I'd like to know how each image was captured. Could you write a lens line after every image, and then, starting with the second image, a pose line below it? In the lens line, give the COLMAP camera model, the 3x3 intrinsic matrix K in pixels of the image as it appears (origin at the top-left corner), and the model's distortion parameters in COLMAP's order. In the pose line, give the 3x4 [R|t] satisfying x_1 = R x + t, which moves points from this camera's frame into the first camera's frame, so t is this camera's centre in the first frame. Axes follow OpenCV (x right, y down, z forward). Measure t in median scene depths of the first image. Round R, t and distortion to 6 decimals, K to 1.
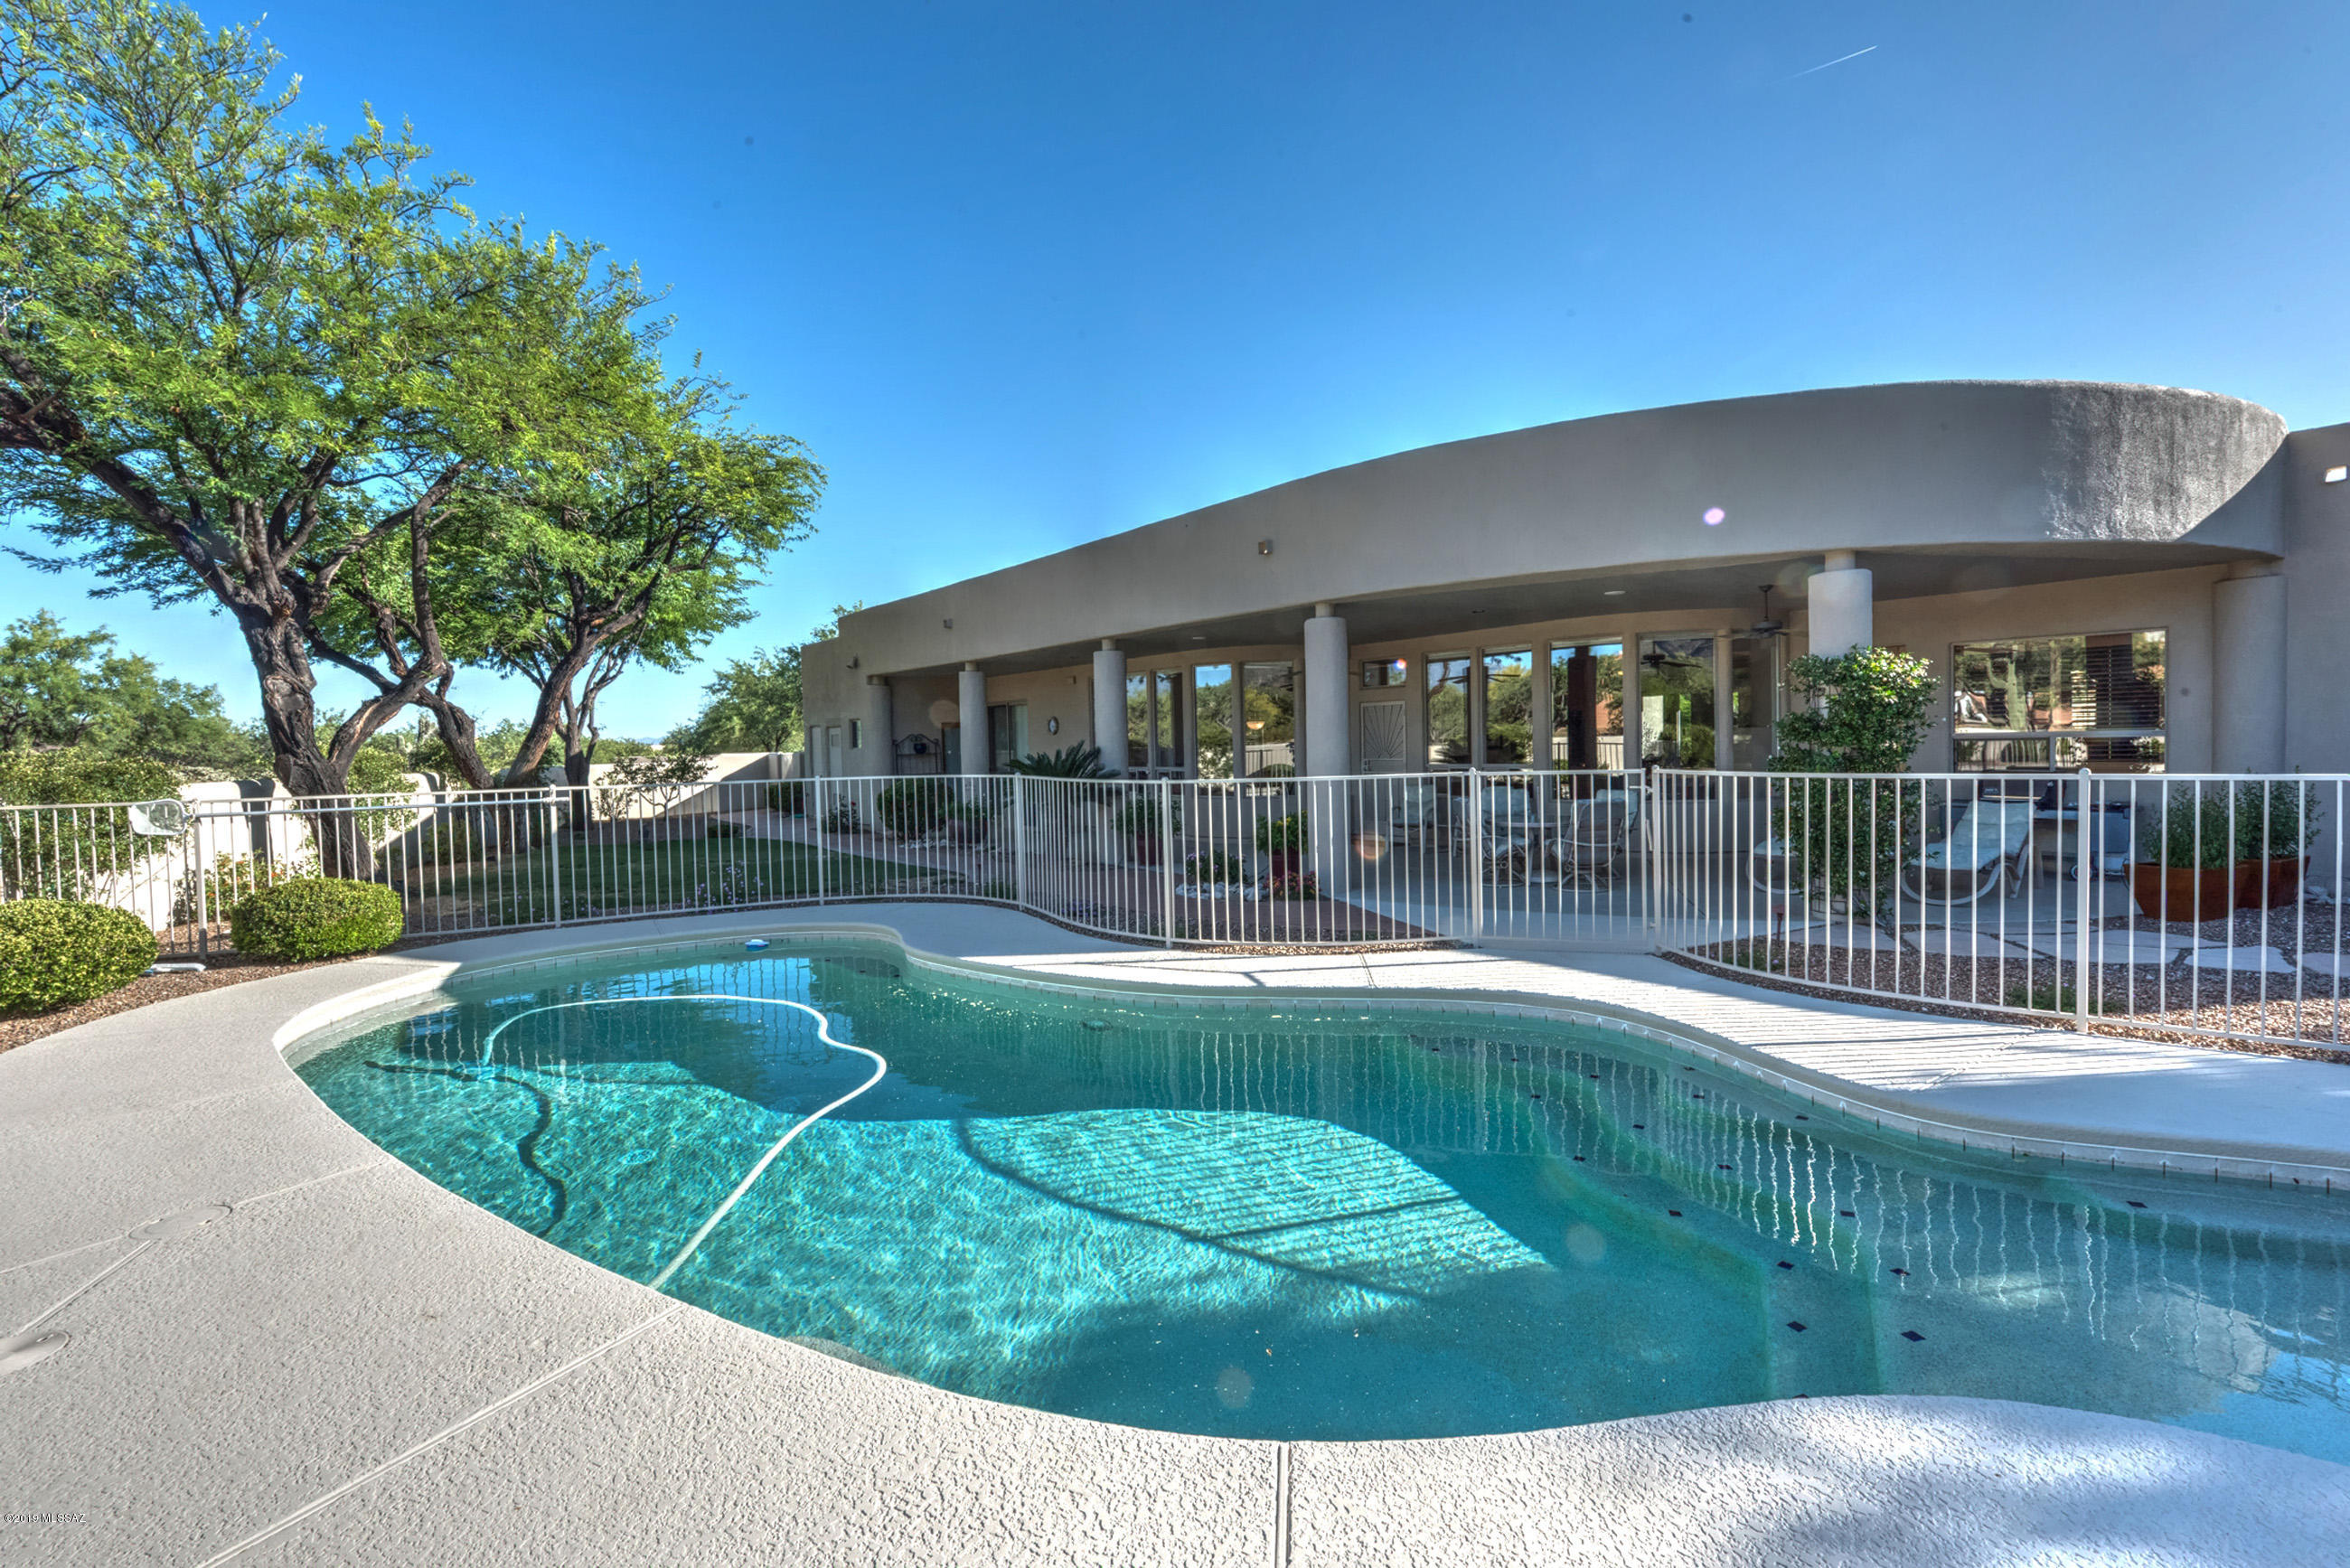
lens RADIAL K [[966.8, 0, 1175.0], [0, 966.8, 784.0], [0, 0, 1]] dist [0.000379, 0.000055]
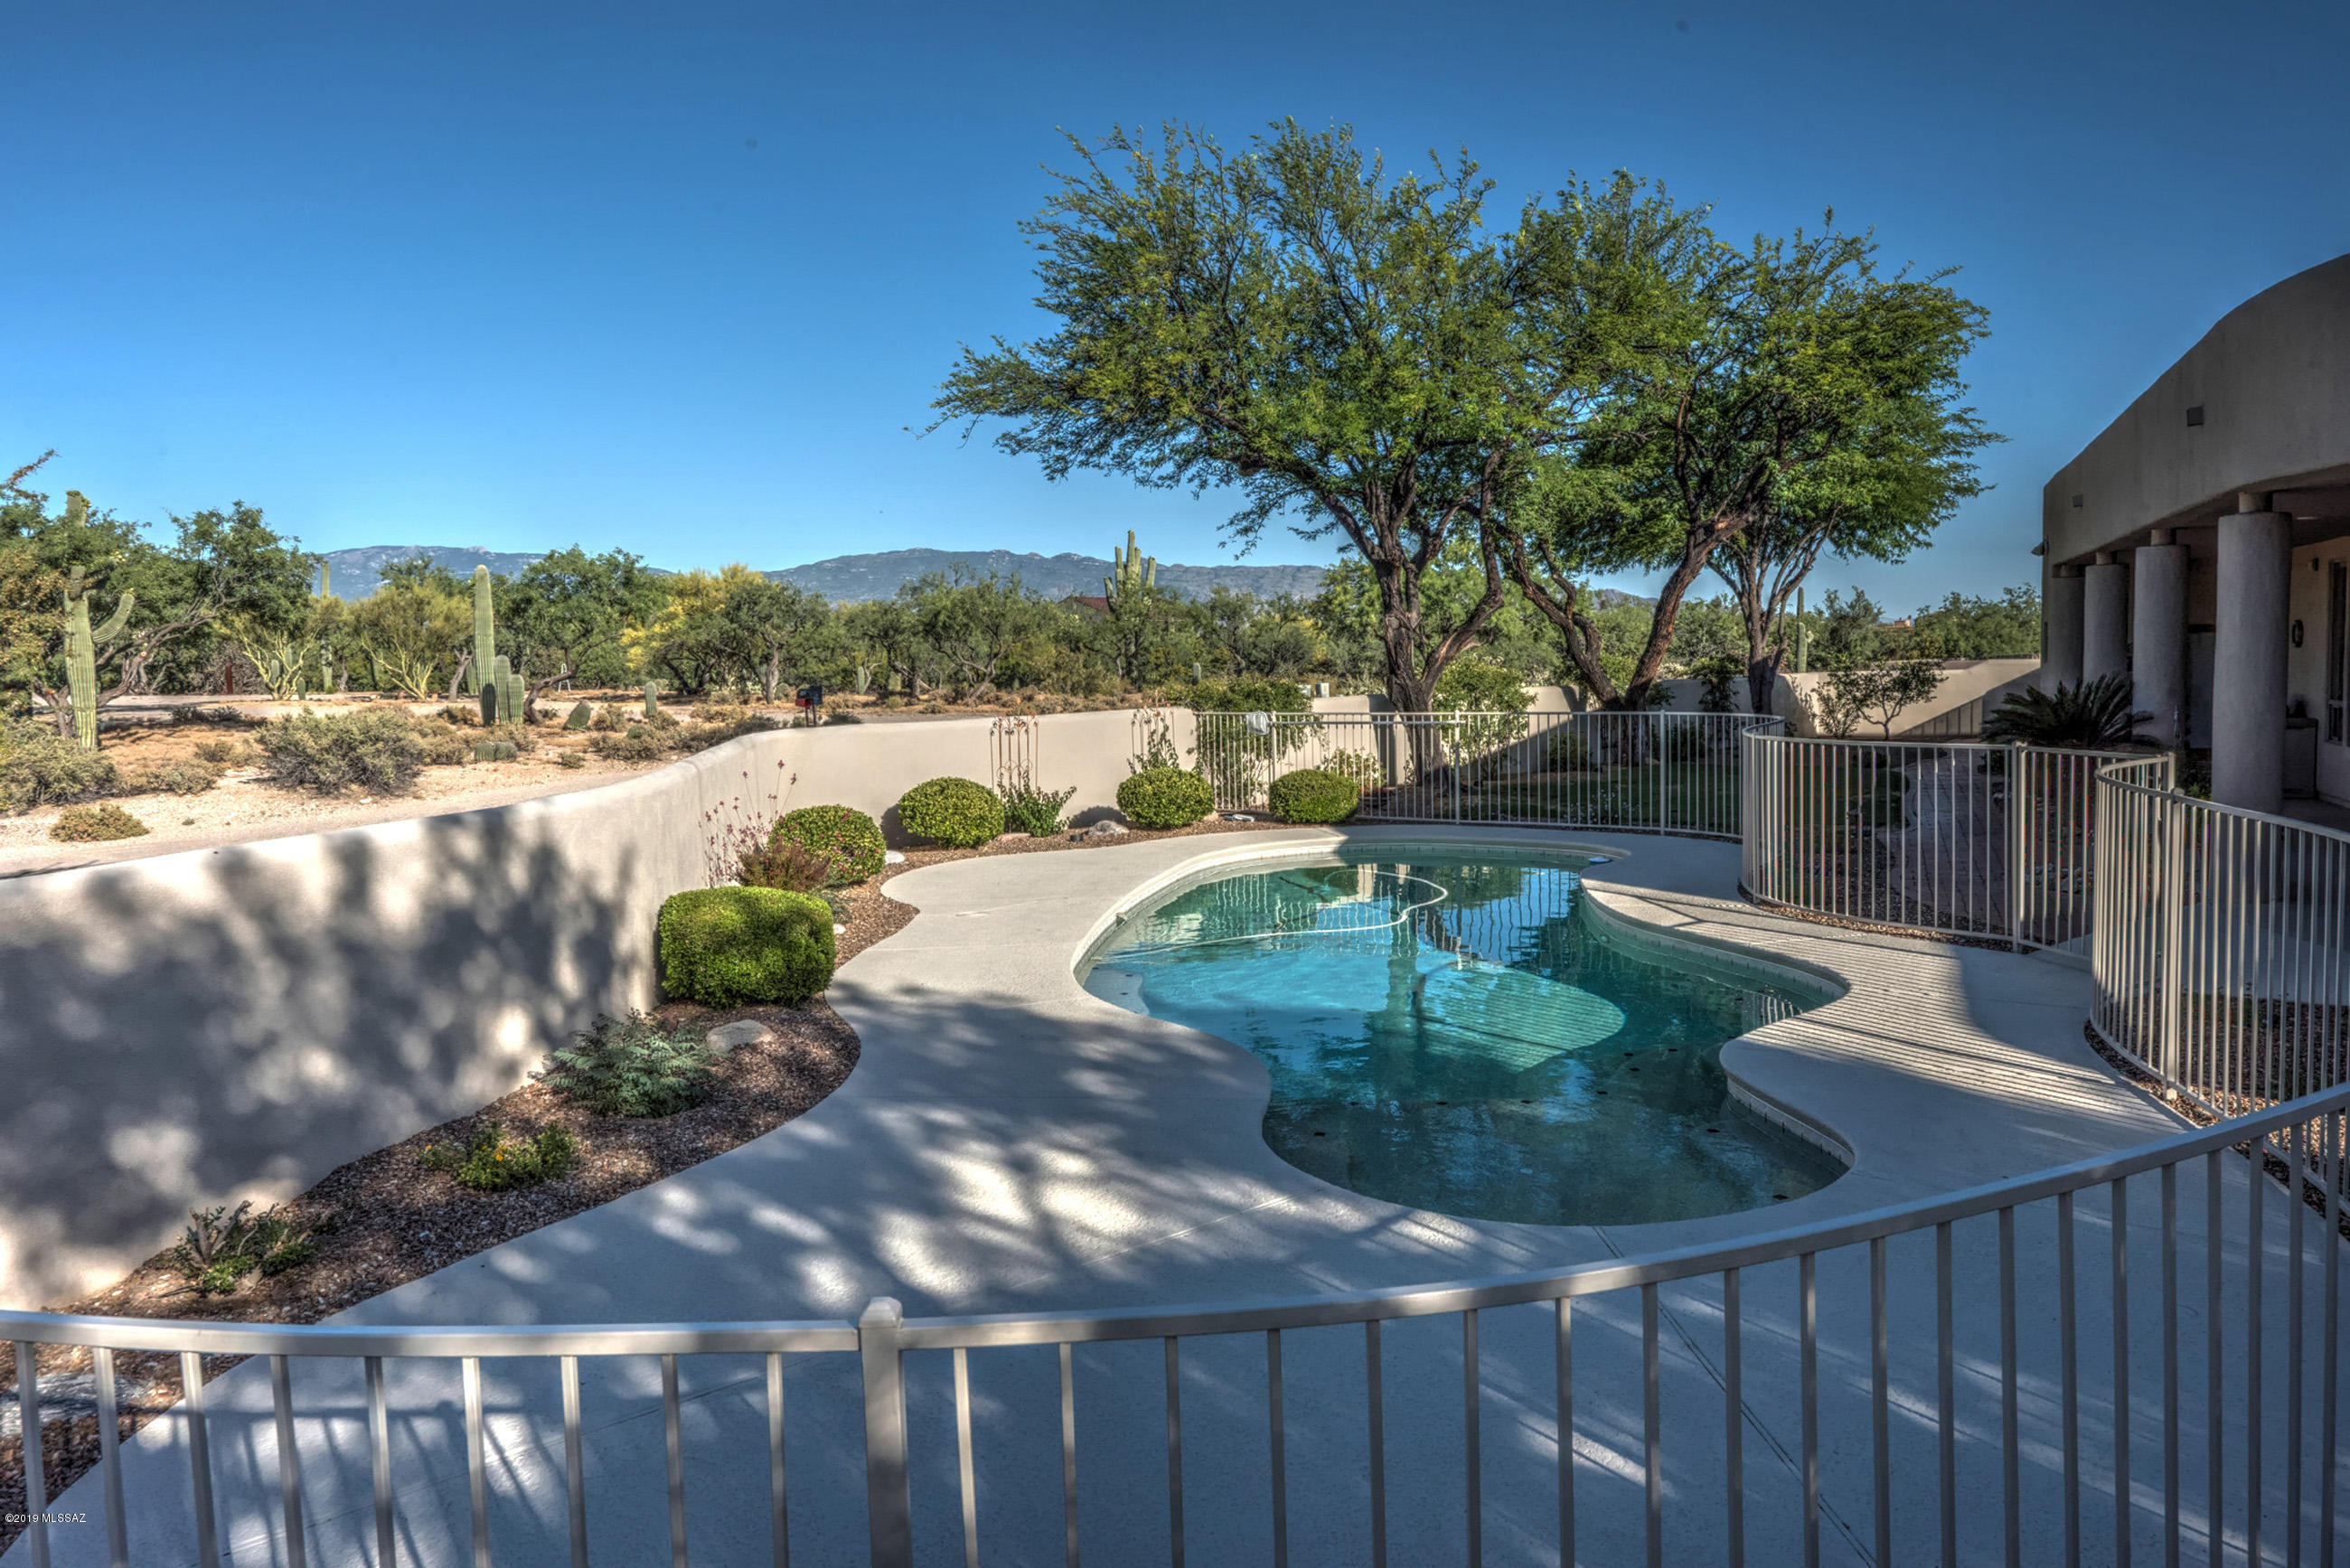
lens RADIAL K [[1613.8, 0, 1175.0], [0, 1613.8, 784.0], [0, 0, 1]] dist [0.000185, 0.000188]
pose [[0.430163, 0.072732, -0.899817, 0.901104], [-0.012198, 0.997126, 0.074766, -0.046734], [0.902669, -0.021186, 0.429814, -0.176100]]
